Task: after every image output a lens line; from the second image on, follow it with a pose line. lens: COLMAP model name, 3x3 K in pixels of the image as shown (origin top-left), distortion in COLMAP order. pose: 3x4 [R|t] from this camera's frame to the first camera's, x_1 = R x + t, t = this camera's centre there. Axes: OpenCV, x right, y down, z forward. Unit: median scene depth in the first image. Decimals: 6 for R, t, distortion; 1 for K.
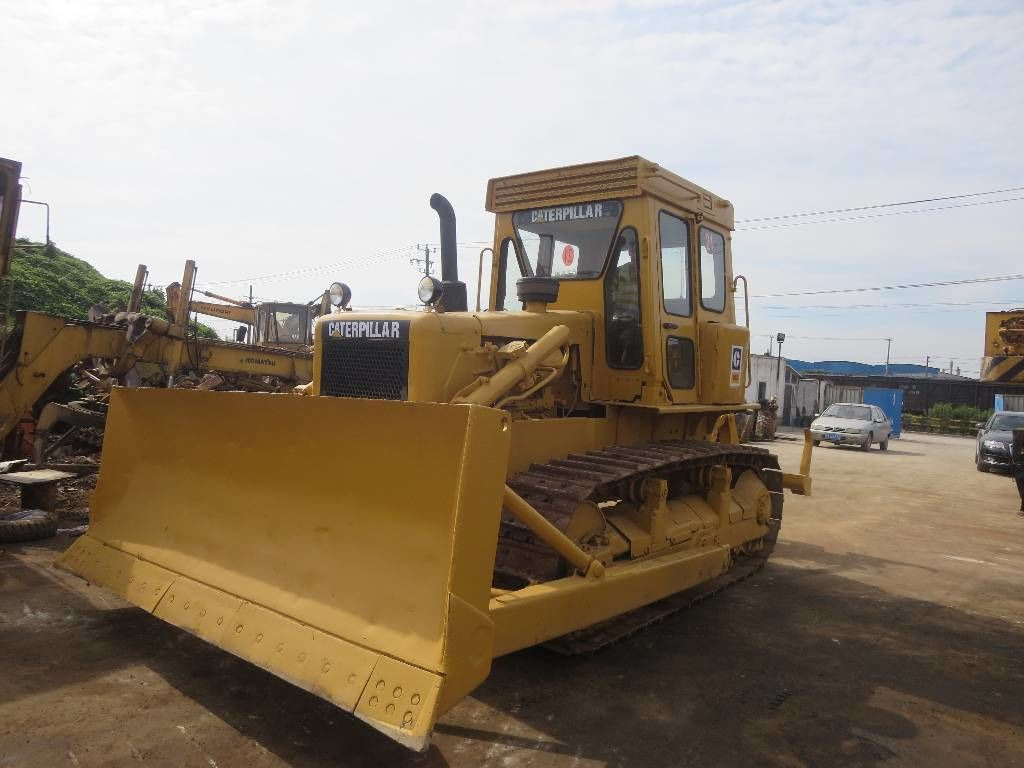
lens RADIAL K [[734.8, 0, 502.1], [0, 734.8, 385.9], [0, 0, 1]] dist [-0.055169, 0.000400]
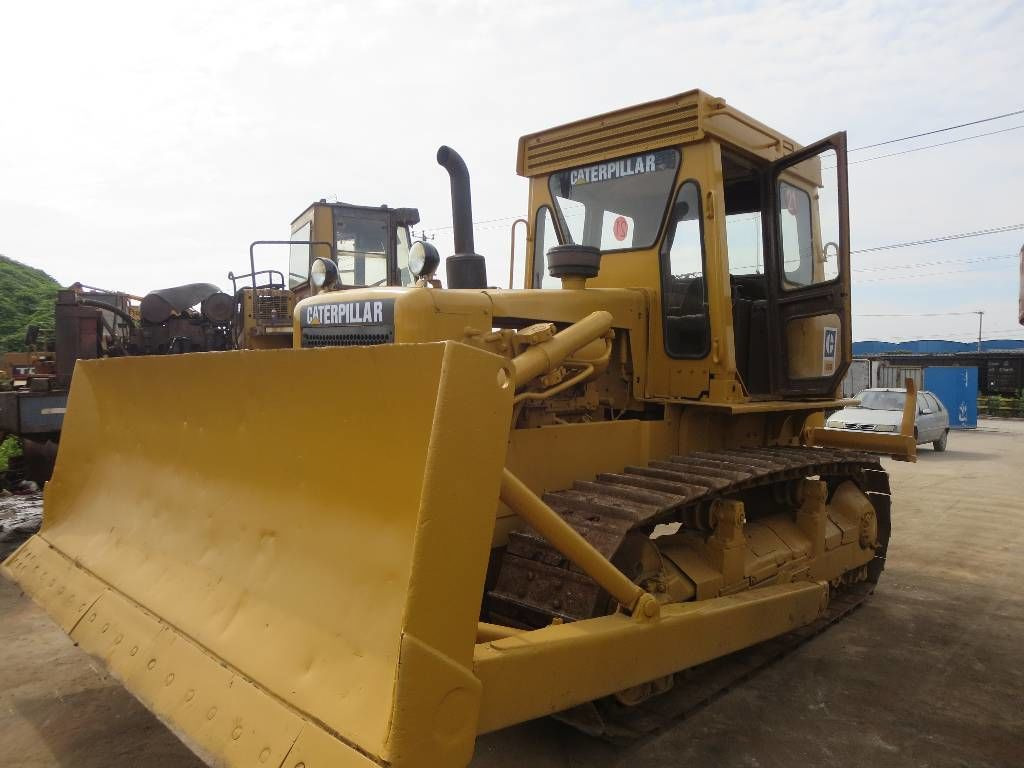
lens RADIAL K [[734.8, 0, 502.1], [0, 734.8, 385.9], [0, 0, 1]] dist [-0.055169, 0.000400]
pose [[0.994834, -0.019674, -0.099592, 0.045288], [0.019672, 0.999806, -0.001000, 0.003781], [0.099593, -0.000964, 0.995028, 0.187634]]
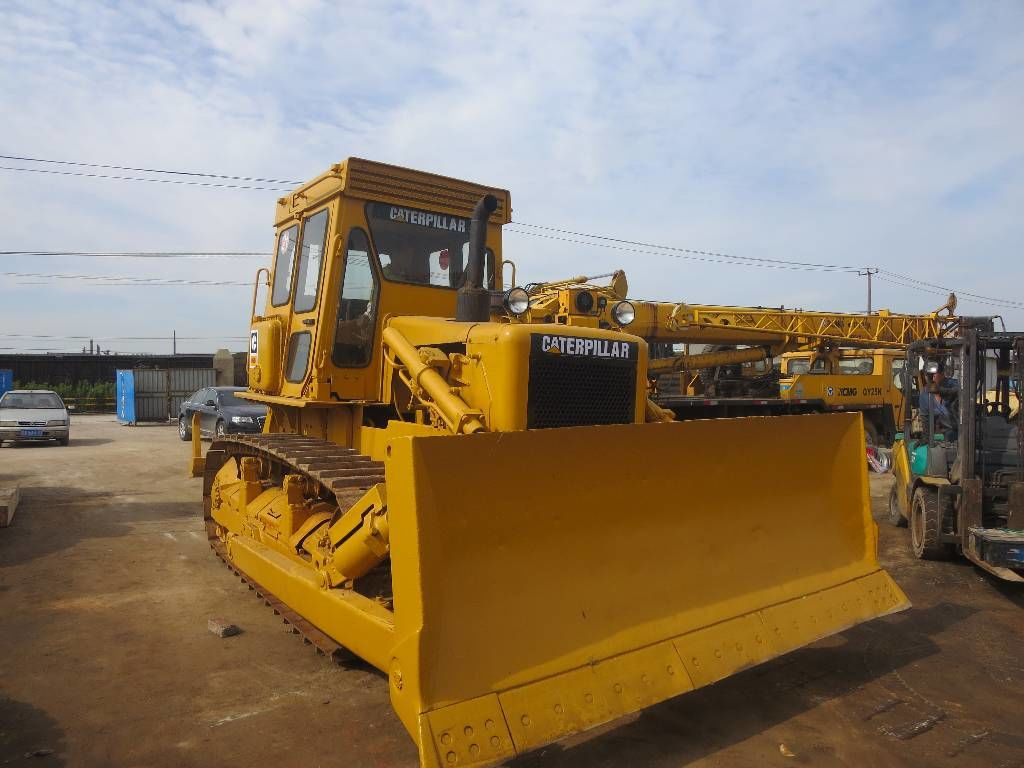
lens RADIAL K [[734.8, 0, 502.1], [0, 734.8, 385.9], [0, 0, 1]] dist [-0.055169, 0.000400]
pose [[0.260129, -0.044626, 0.964542, -0.926367], [0.005542, 0.998984, 0.044725, -0.055797], [-0.965558, -0.006289, 0.260112, 0.683085]]
